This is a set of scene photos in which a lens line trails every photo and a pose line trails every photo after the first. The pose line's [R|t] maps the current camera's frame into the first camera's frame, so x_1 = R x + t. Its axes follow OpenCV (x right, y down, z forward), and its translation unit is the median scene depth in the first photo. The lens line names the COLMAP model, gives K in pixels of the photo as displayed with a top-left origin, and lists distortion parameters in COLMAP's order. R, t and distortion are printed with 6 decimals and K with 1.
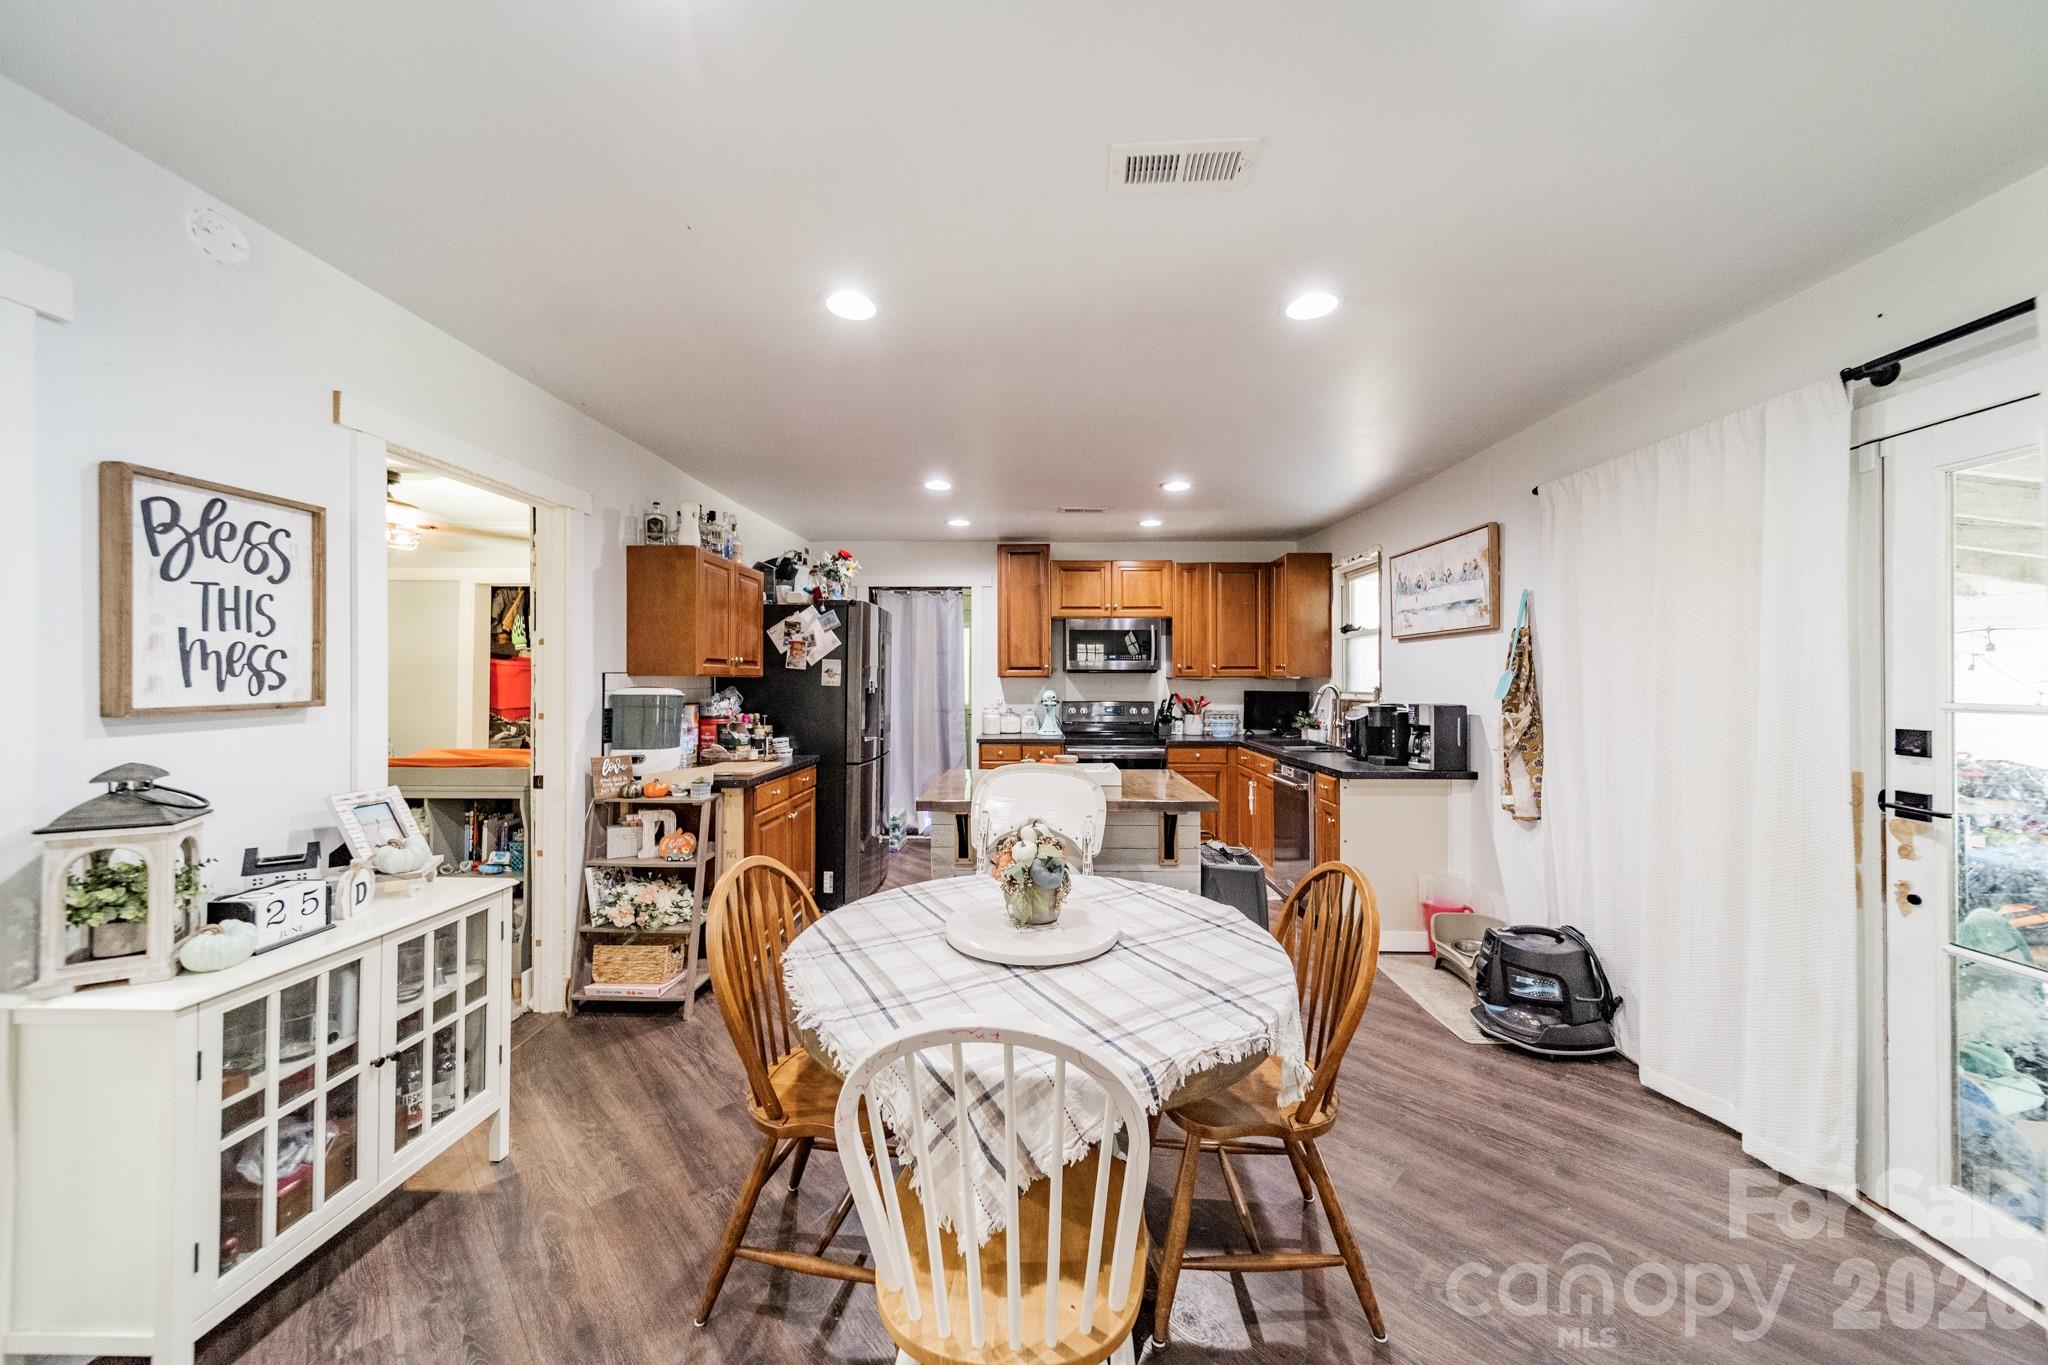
lens RADIAL K [[720.8, 0, 1030.2], [0, 720.8, 671.8], [0, 0, 1]] dist [0.006195, -0.000144]
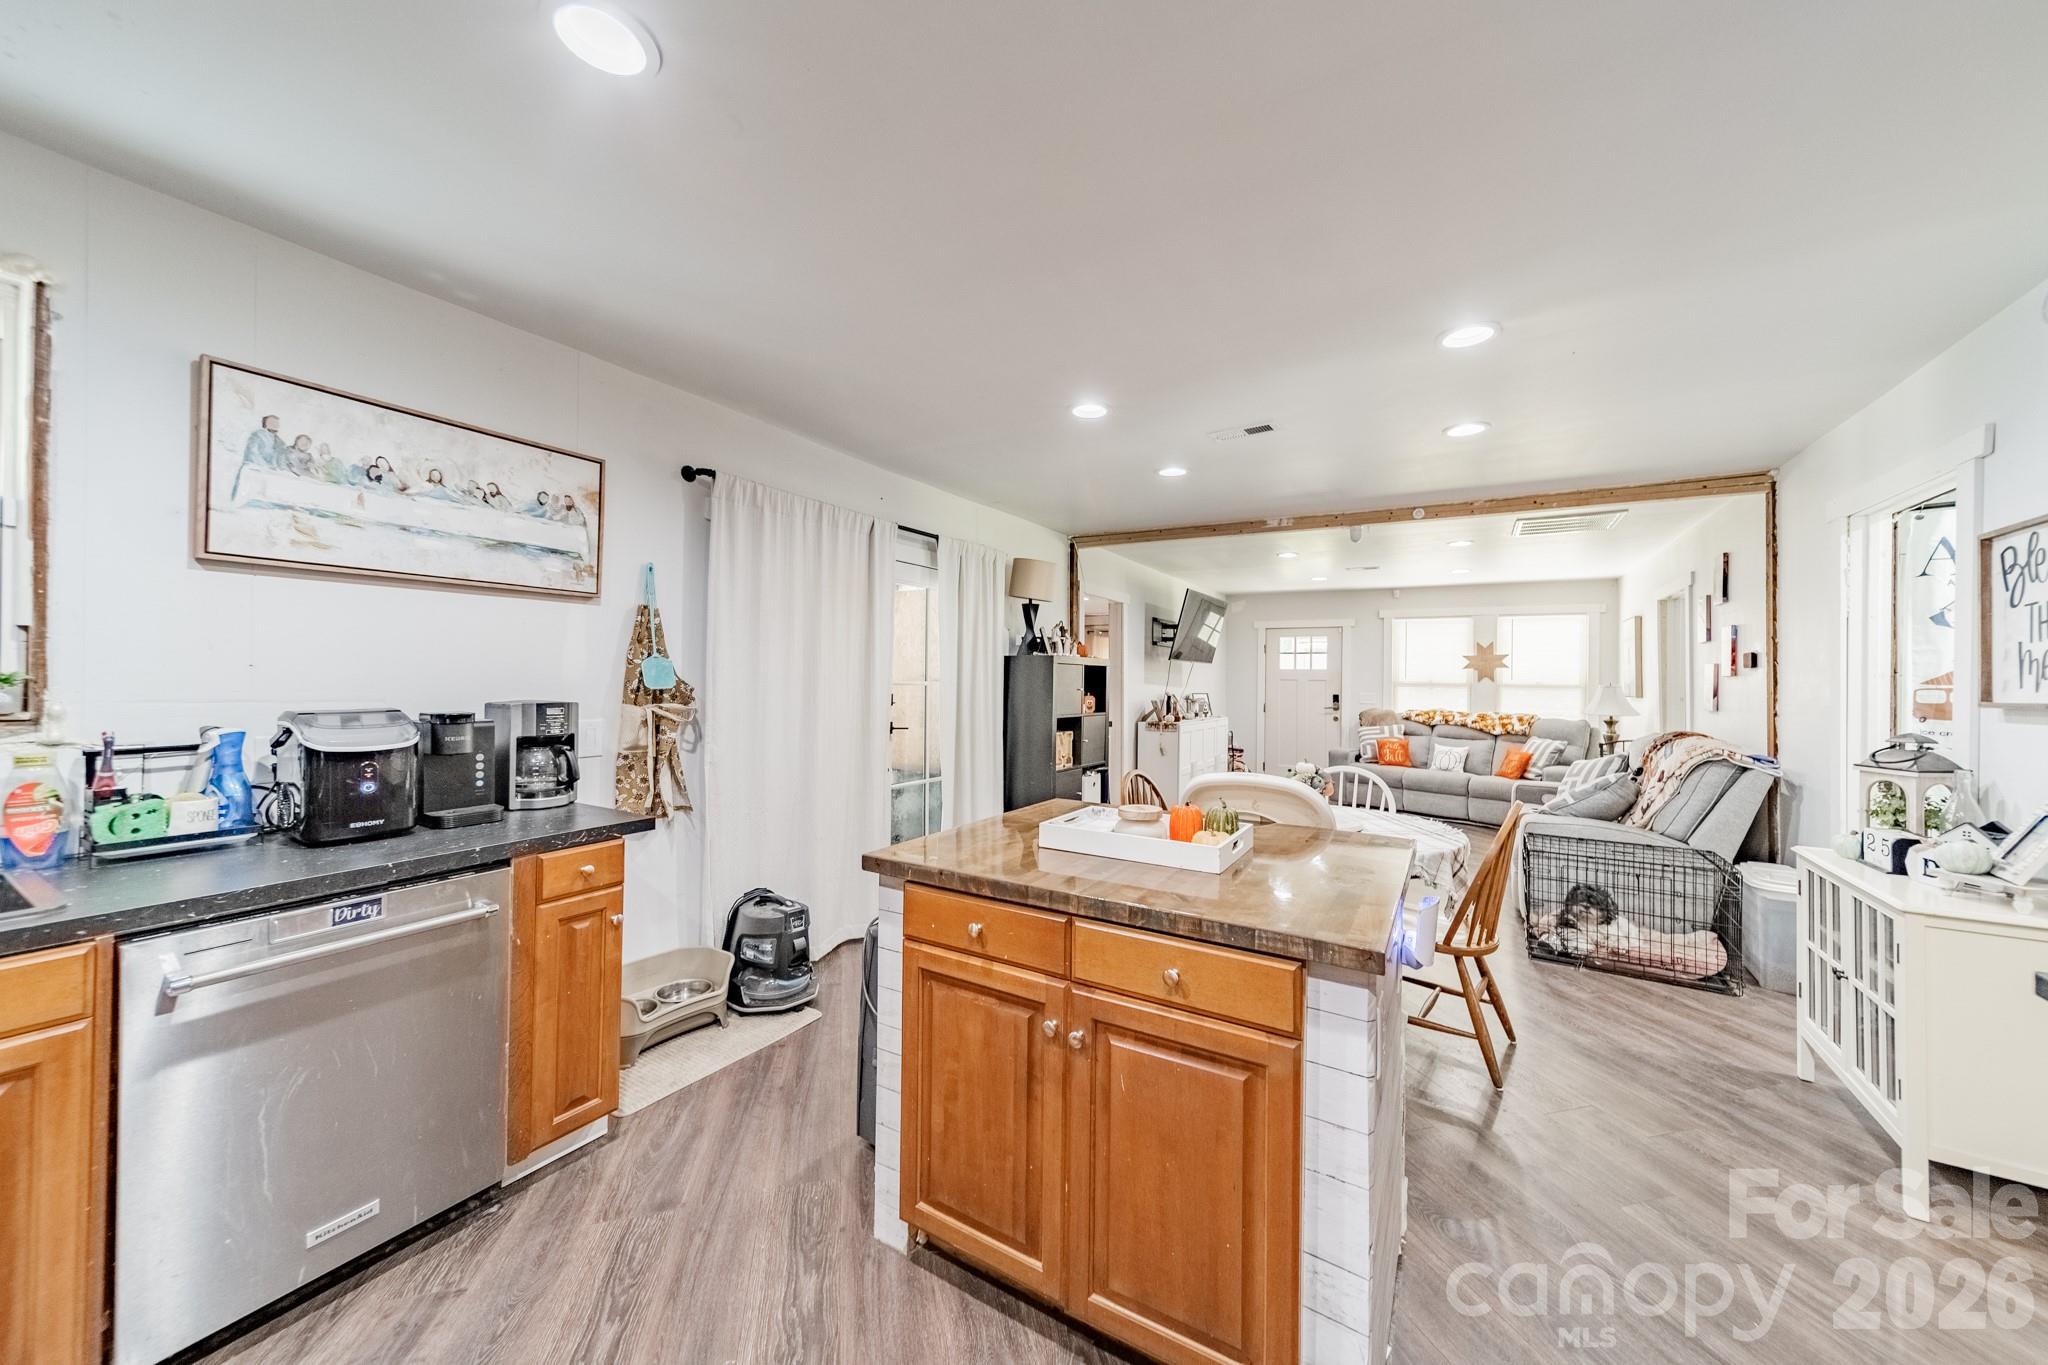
lens RADIAL K [[720.8, 0, 1034.3], [0, 720.8, 676.6], [0, 0, 1]] dist [0.006195, -0.000144]
pose [[-0.865474, -0.010518, 0.500844, -0.116011], [-0.018780, 0.999758, -0.011457, 0.018635], [-0.500602, -0.019322, -0.865462, 1.153397]]
